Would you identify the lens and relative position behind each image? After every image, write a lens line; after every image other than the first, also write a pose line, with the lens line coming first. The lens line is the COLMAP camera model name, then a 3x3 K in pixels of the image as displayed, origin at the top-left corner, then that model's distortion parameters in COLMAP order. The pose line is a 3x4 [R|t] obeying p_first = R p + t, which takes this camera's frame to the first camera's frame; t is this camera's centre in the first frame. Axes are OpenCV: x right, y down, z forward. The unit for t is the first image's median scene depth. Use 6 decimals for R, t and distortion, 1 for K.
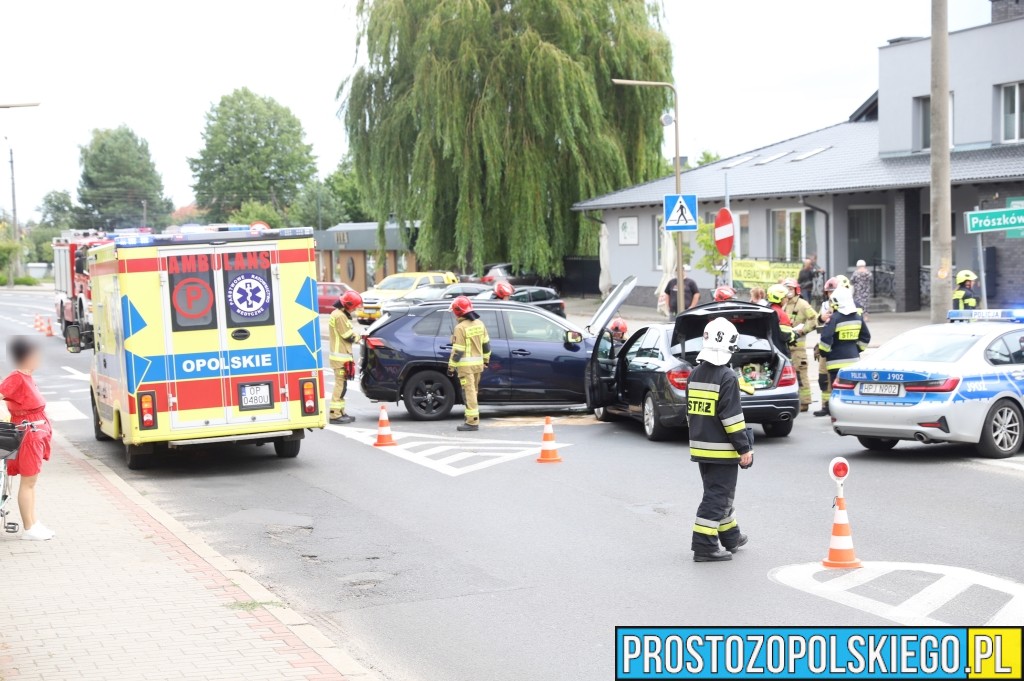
lens RADIAL K [[1916.4, 0, 512.0], [0, 1916.4, 340.5], [0, 0, 1]] dist [0.230242, 0.101857]
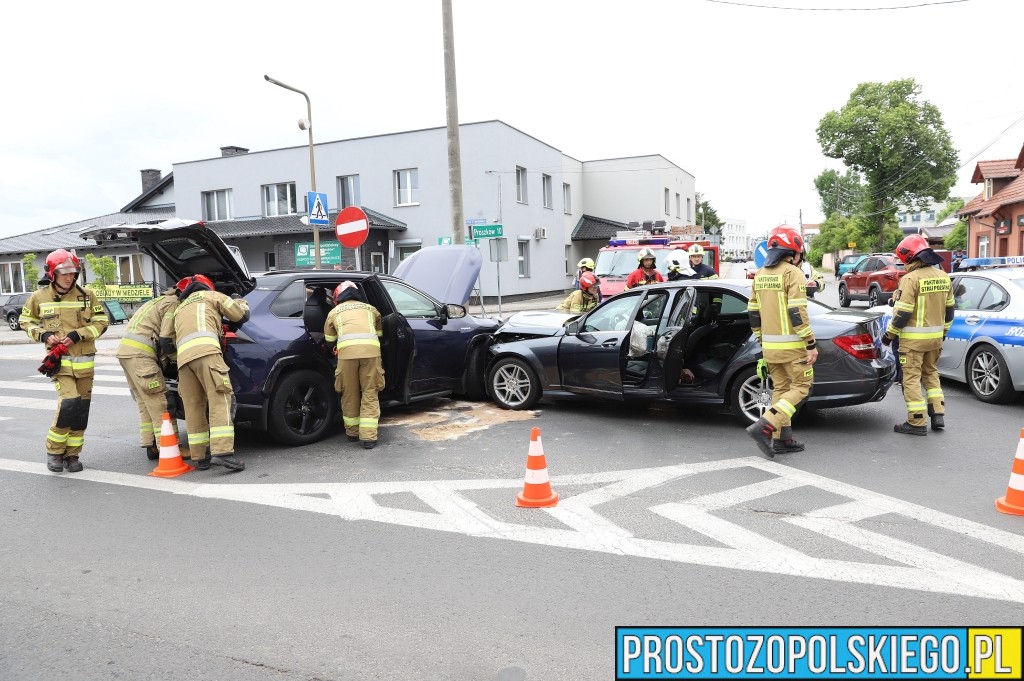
lens RADIAL K [[697.9, 0, 512.0], [0, 697.9, 340.5], [0, 0, 1]] dist [-0.110224, 0.093460]
pose [[0.661662, -0.069165, 0.746605, -0.143606], [0.055110, 0.997529, 0.043571, -0.000859], [-0.747774, 0.012316, 0.663839, 0.647554]]
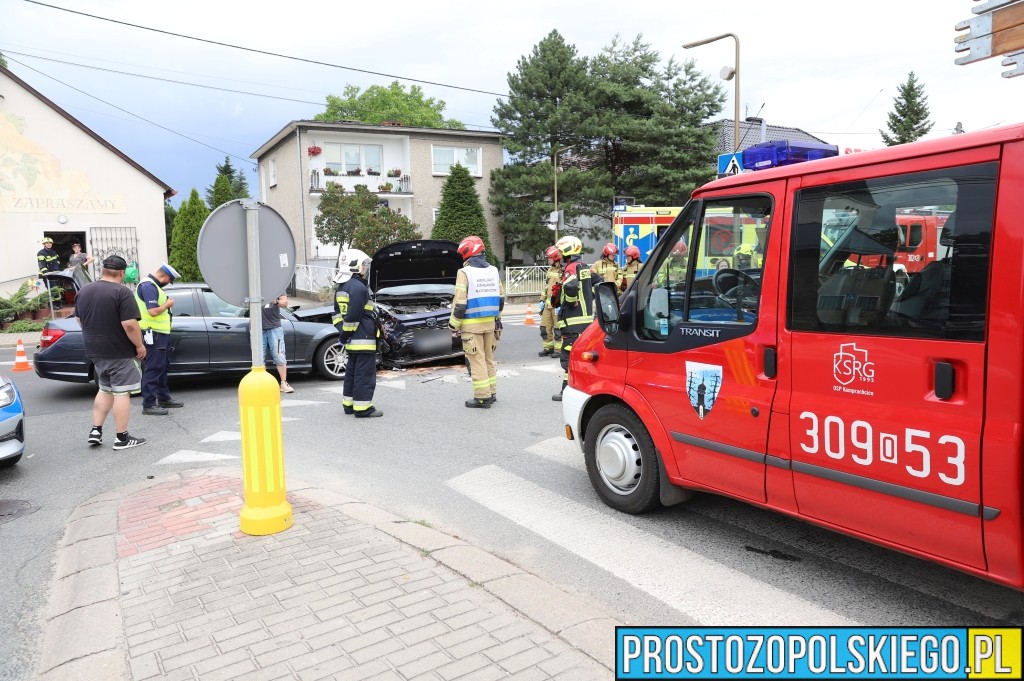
lens RADIAL K [[697.9, 0, 512.0], [0, 697.9, 340.5], [0, 0, 1]] dist [-0.110224, 0.093460]
pose [[0.210881, 0.137894, -0.967737, 0.391895], [-0.036588, 0.990420, 0.133153, -0.027231], [0.976827, 0.007328, 0.213906, 0.826710]]
